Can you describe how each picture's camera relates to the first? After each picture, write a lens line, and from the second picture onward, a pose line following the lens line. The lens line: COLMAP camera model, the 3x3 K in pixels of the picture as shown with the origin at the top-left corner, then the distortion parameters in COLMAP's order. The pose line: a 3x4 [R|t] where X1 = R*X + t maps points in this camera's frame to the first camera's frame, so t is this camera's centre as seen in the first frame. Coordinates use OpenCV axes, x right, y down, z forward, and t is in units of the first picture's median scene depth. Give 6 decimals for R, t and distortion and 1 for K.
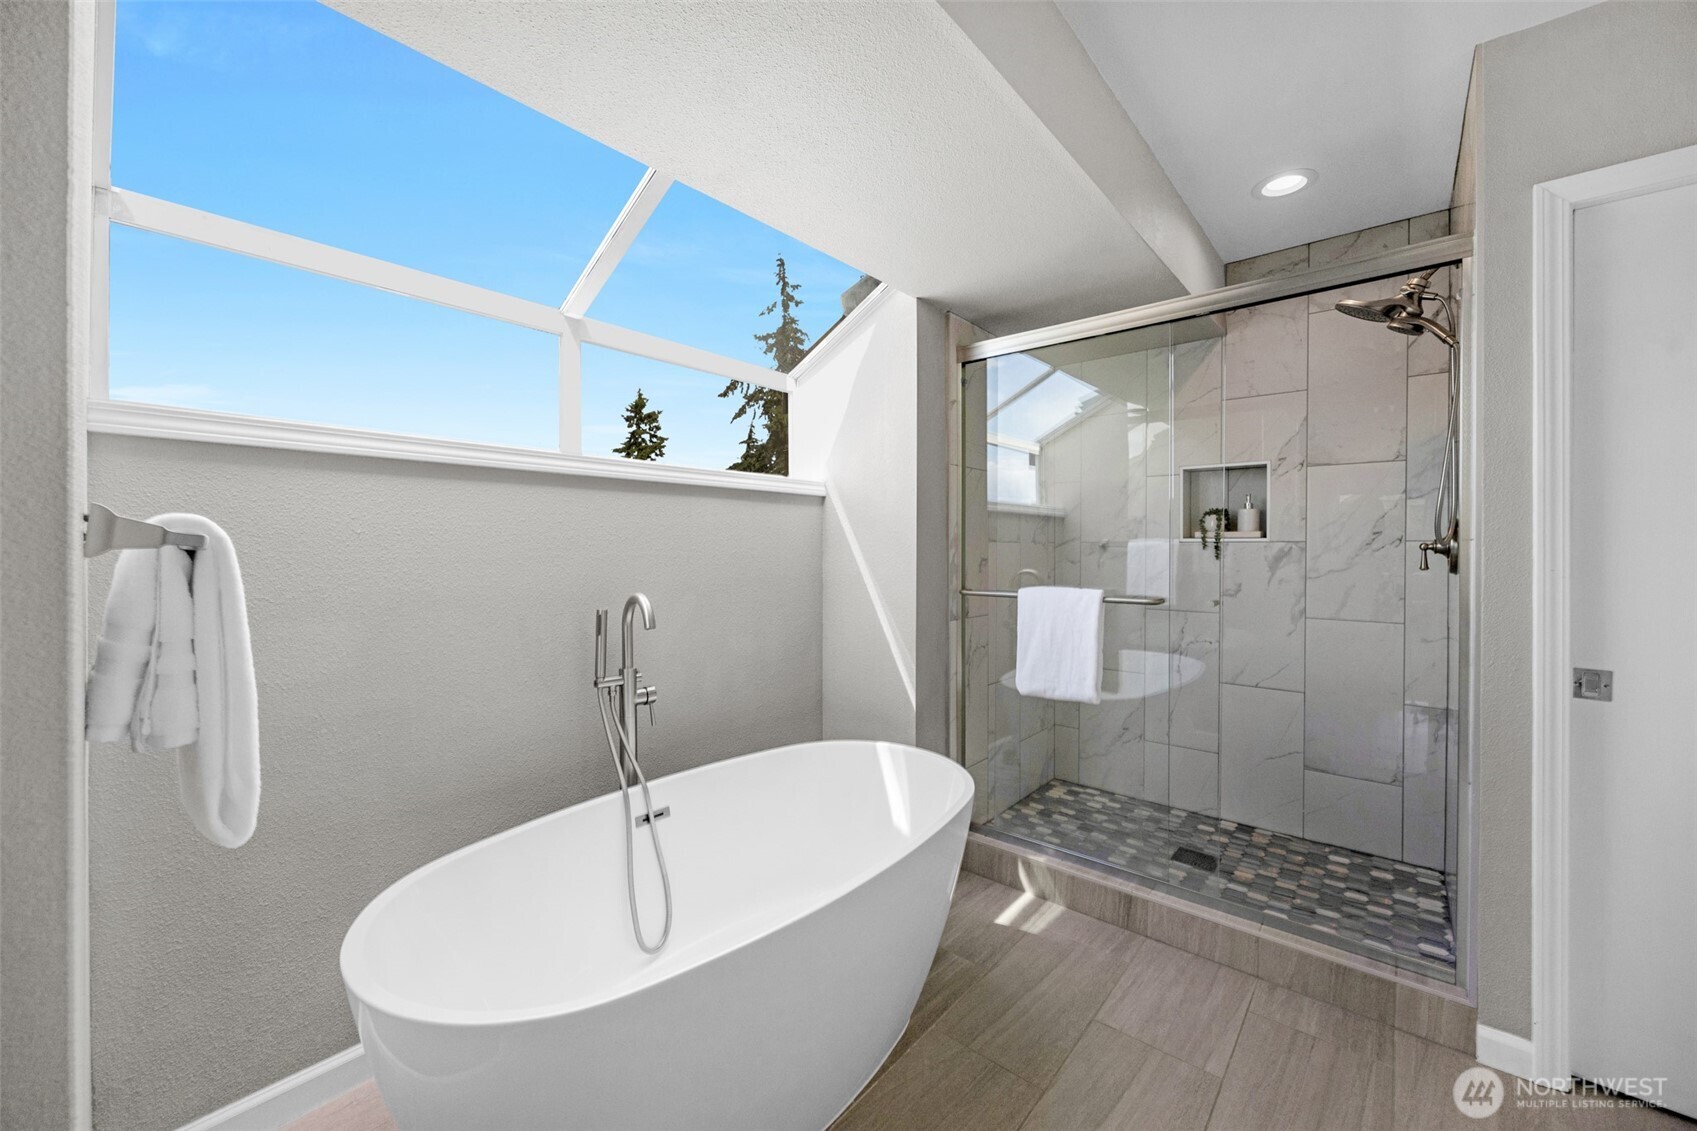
lens RADIAL K [[653.6, 0, 849.1], [0, 653.6, 553.0], [0, 0, 1]] dist [-0.002972, 0.000423]
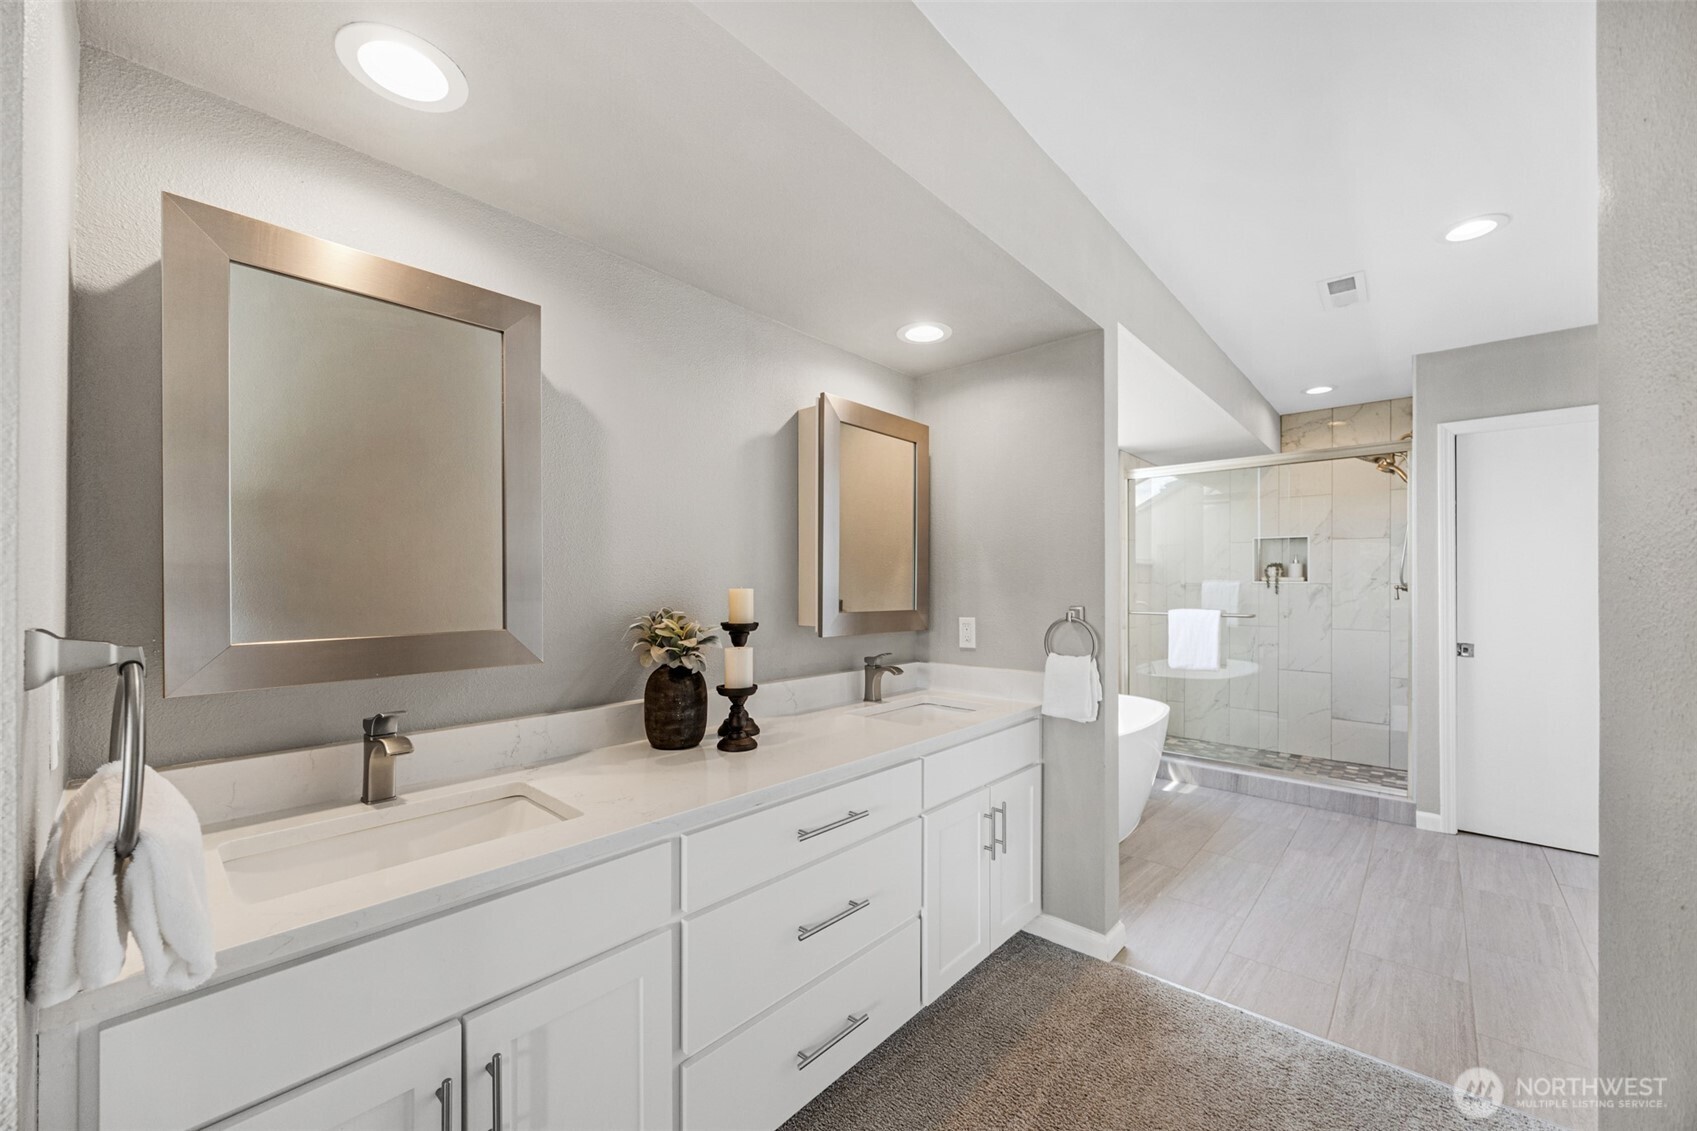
lens RADIAL K [[653.6, 0, 847.8], [0, 653.6, 579.2], [0, 0, 1]] dist [-0.002972, 0.000423]
pose [[0.999756, 0.004342, -0.021679, -0.587314], [-0.004673, 0.999873, -0.015244, 0.002337], [0.021610, 0.015342, 0.999649, -0.815587]]
